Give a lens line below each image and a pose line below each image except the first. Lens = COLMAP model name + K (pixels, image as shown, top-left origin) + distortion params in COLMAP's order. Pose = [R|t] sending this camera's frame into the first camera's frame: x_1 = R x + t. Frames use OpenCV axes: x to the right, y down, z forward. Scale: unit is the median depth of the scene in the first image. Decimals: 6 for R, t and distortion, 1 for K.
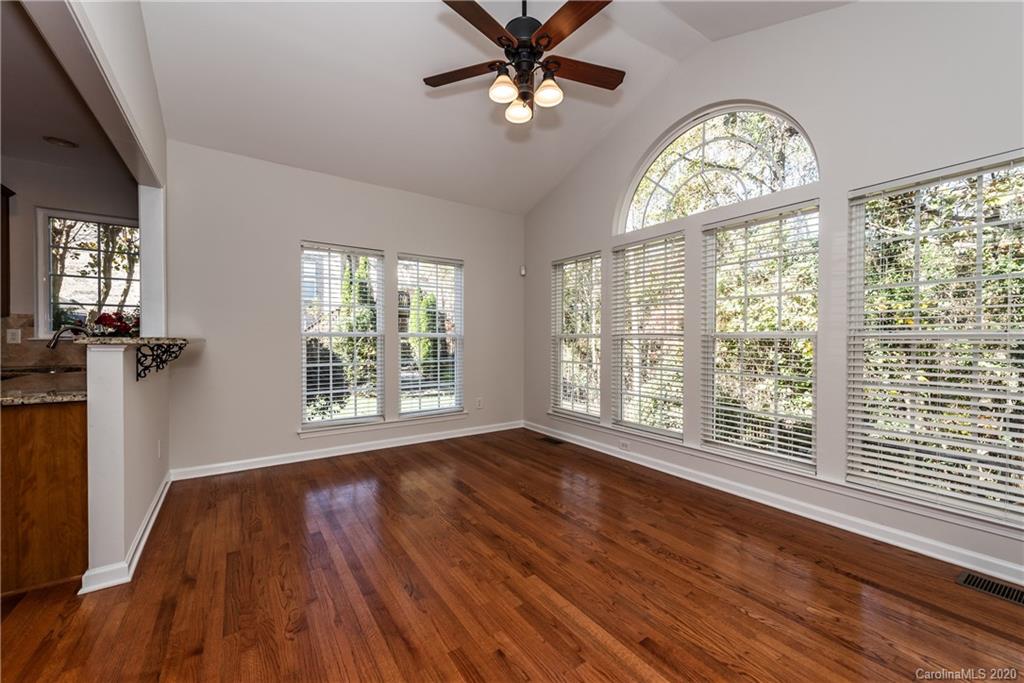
lens RADIAL K [[403.2, 0, 520.6], [0, 403.2, 341.9], [0, 0, 1]] dist [0.000143, -0.000498]
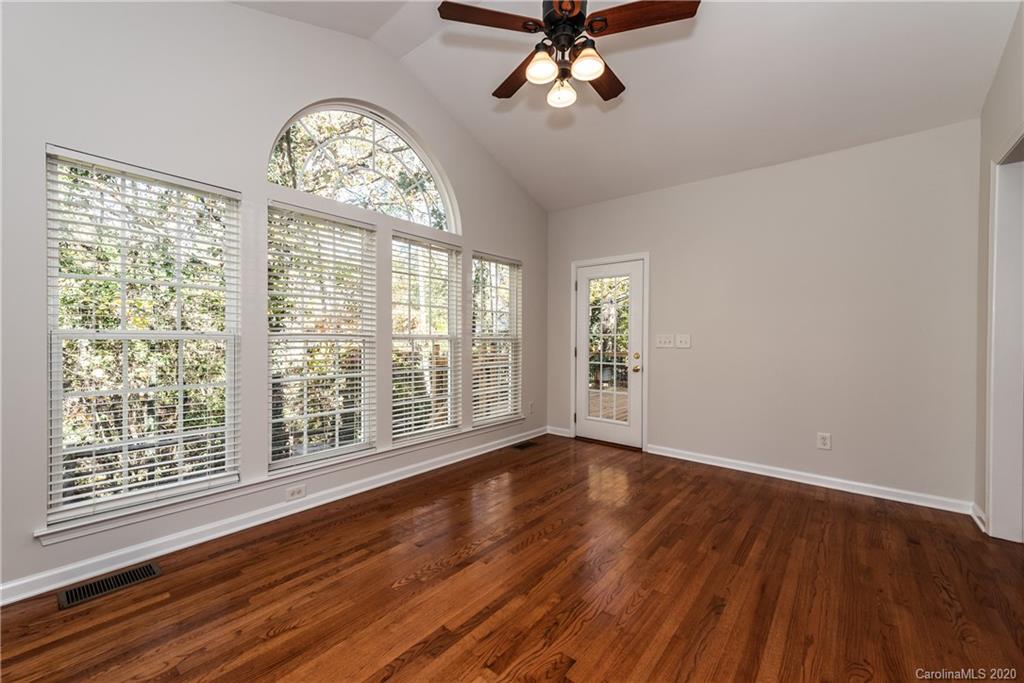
lens RADIAL K [[398.0, 0, 531.4], [0, 398.0, 346.6], [0, 0, 1]] dist [-0.000036, -0.000096]
pose [[-0.288786, -0.008989, 0.957352, -0.562119], [0.013806, 0.999813, 0.013552, 0.010118], [-0.957294, 0.017131, -0.288608, 0.932182]]
